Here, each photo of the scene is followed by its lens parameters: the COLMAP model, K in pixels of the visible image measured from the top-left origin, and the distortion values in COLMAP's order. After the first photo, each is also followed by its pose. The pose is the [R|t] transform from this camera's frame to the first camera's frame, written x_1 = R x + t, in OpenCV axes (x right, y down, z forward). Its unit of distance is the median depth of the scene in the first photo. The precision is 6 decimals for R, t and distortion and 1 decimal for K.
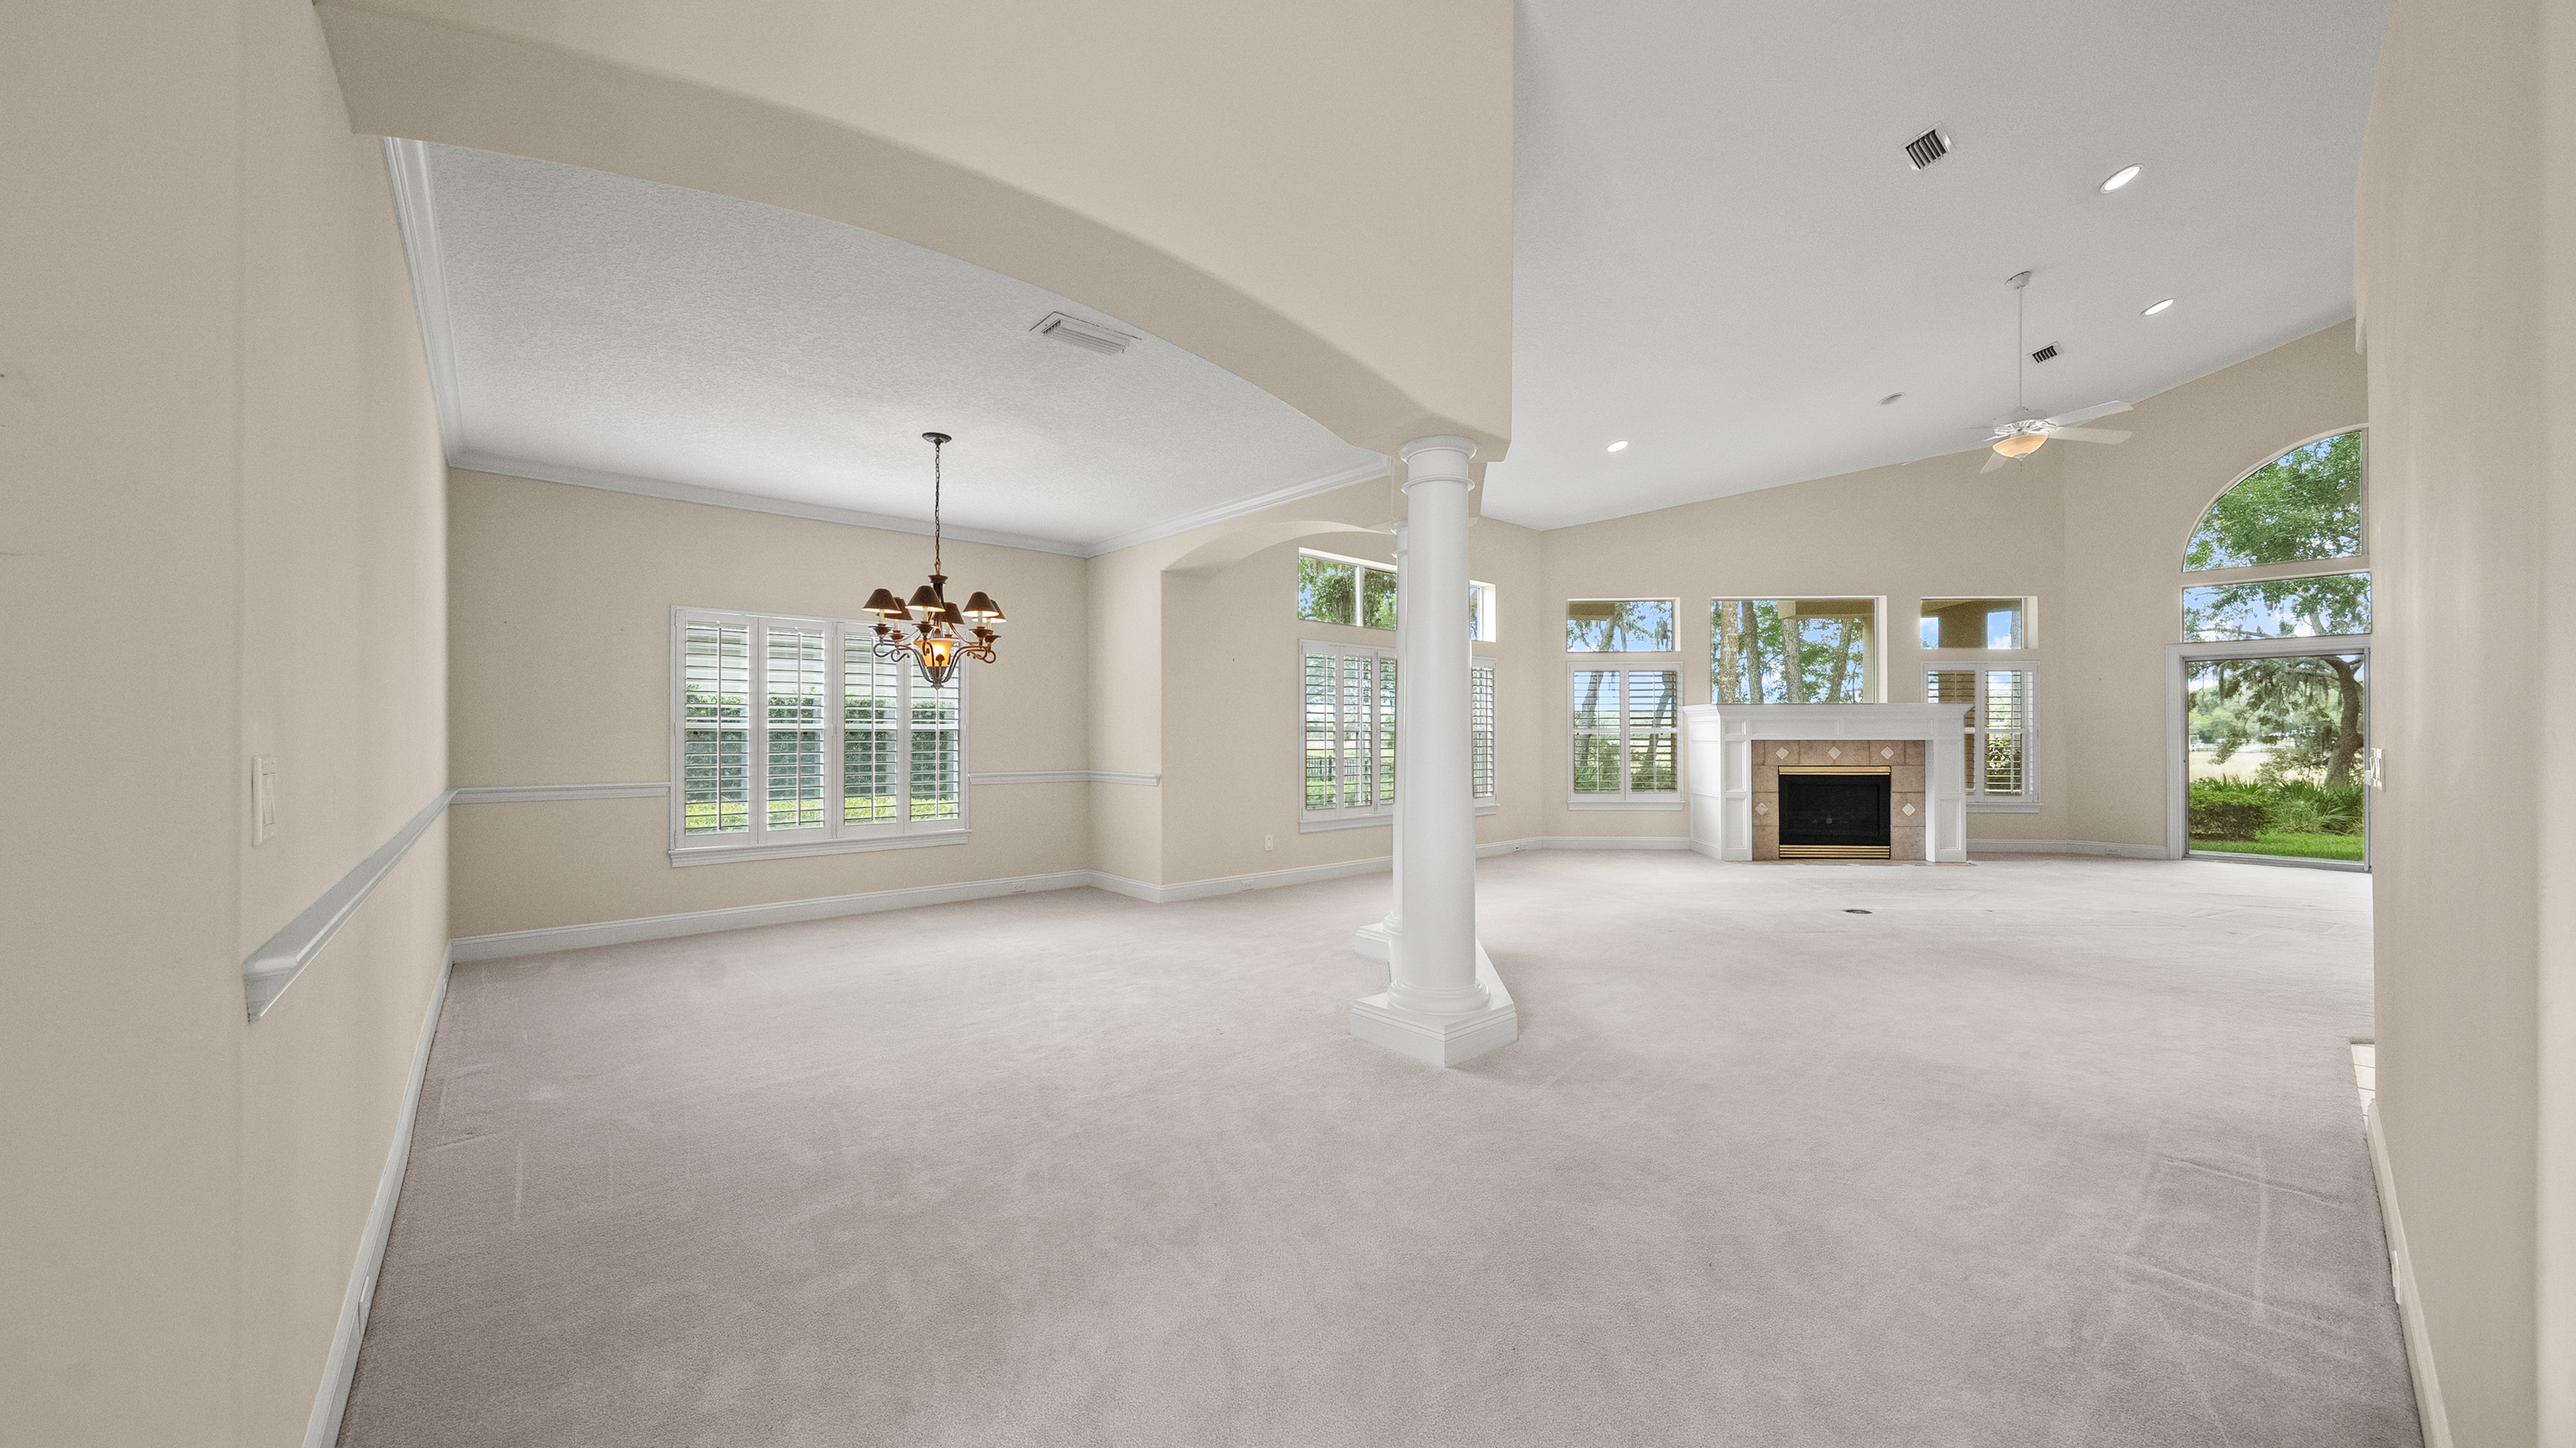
lens RADIAL K [[894.8, 0, 1307.9], [0, 894.8, 734.9], [0, 0, 1]] dist [-0.005193, 0.000158]
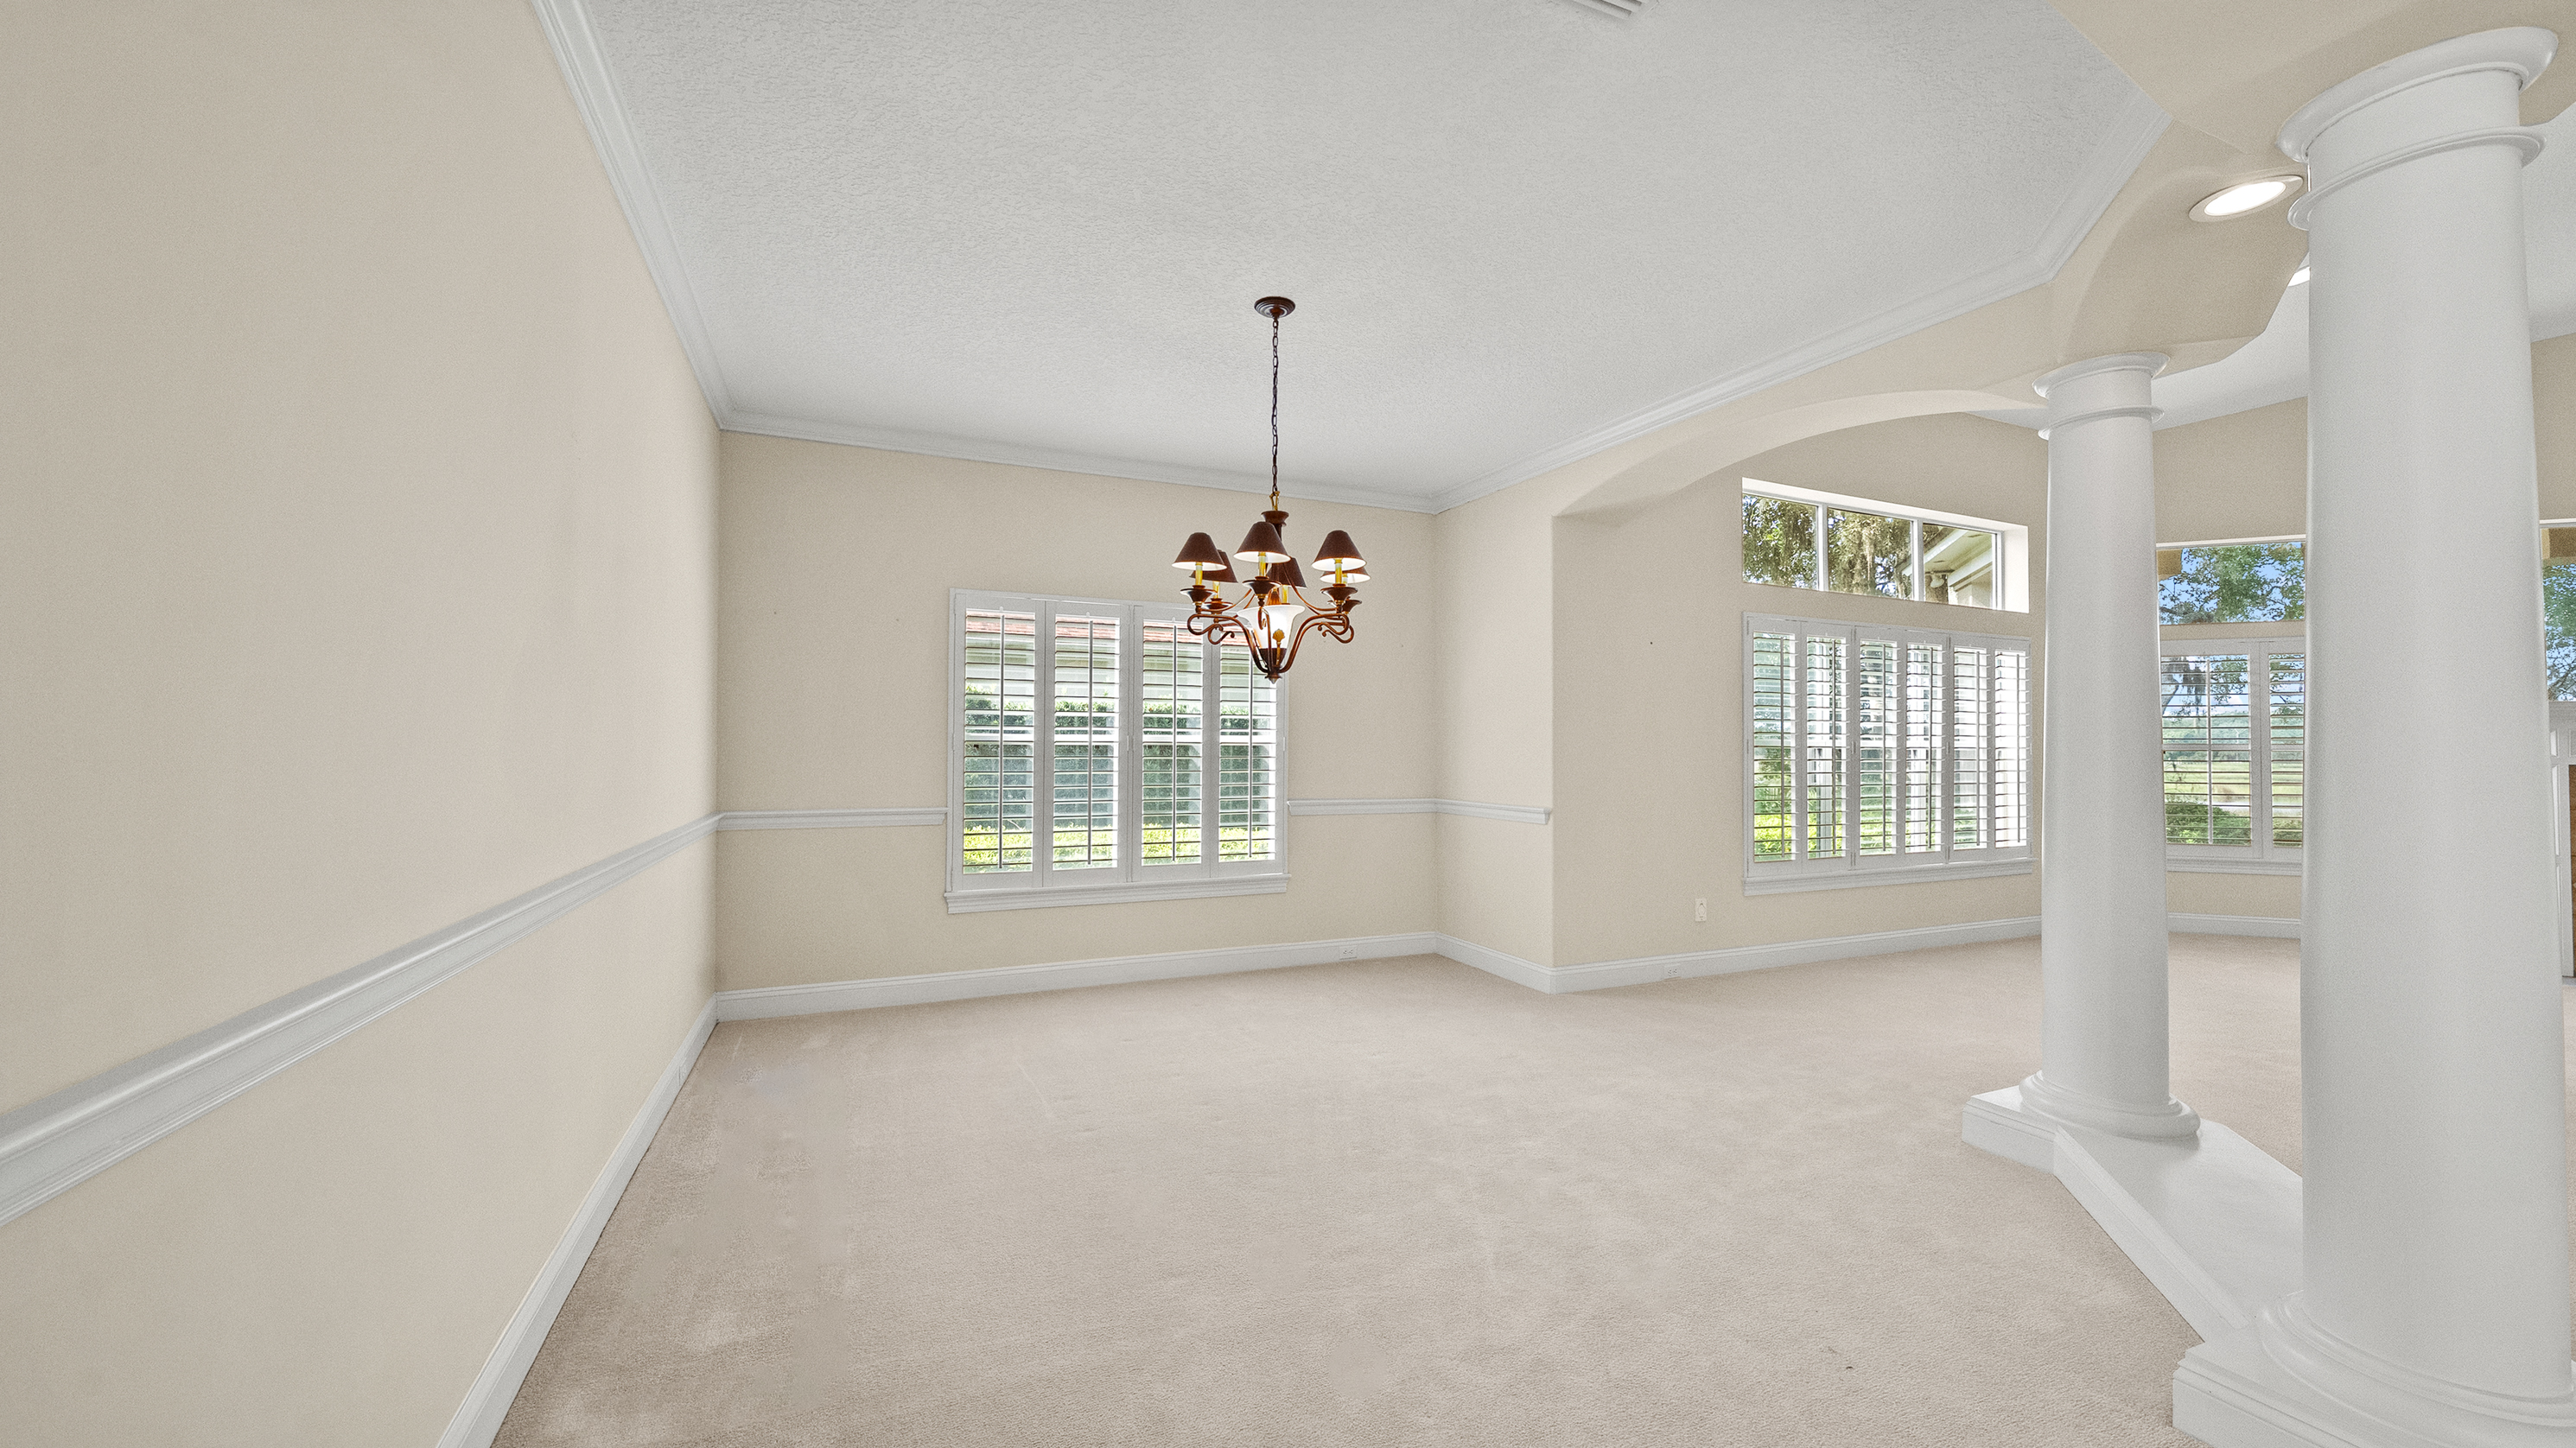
lens RADIAL K [[943.2, 0, 1294.6], [0, 943.2, 735.8], [0, 0, 1]] dist [-0.004790, -0.000170]
pose [[0.952641, 0.000098, -0.304098, -0.099685], [-0.004513, 0.999894, -0.013818, -0.000900], [0.304064, 0.014536, 0.952541, 0.180508]]
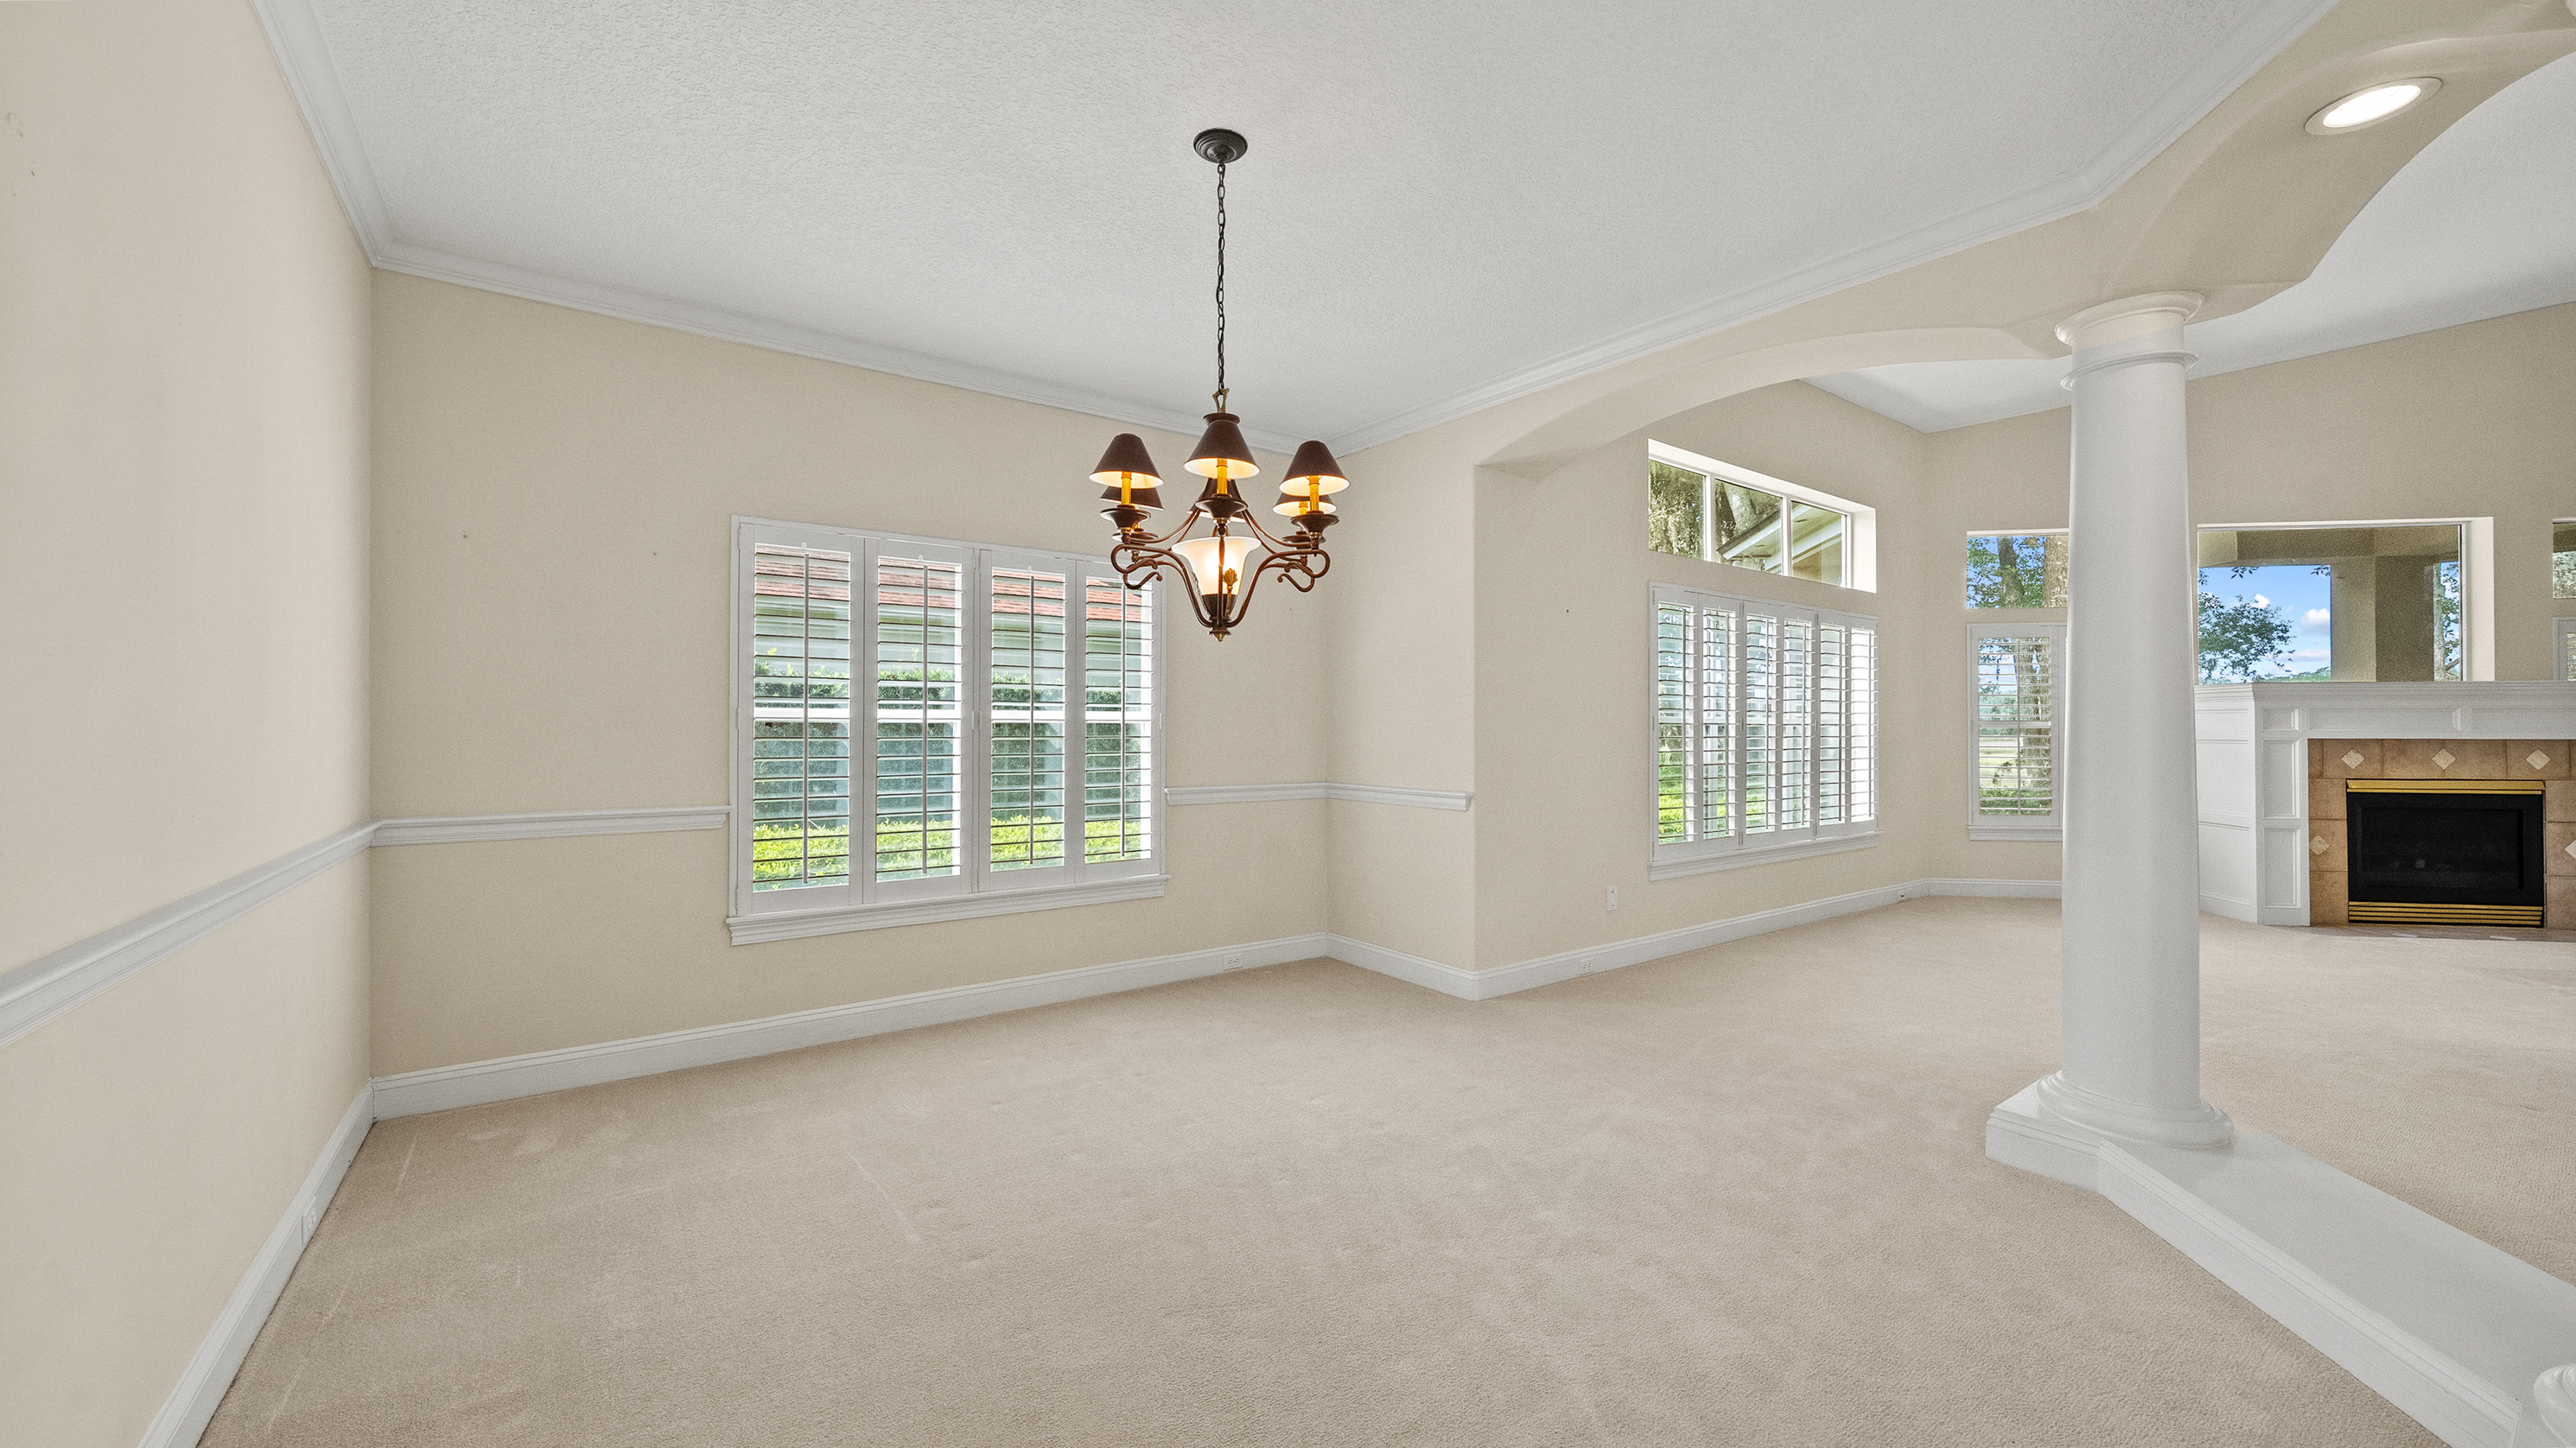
lens RADIAL K [[943.2, 0, 1282.9], [0, 943.2, 725.3], [0, 0, 1]] dist [-0.004790, -0.000170]
pose [[0.995133, 0.001804, -0.098520, -0.174609], [-0.002150, 0.999992, -0.003402, -0.000262], [0.098513, 0.003598, 0.995129, 0.251955]]
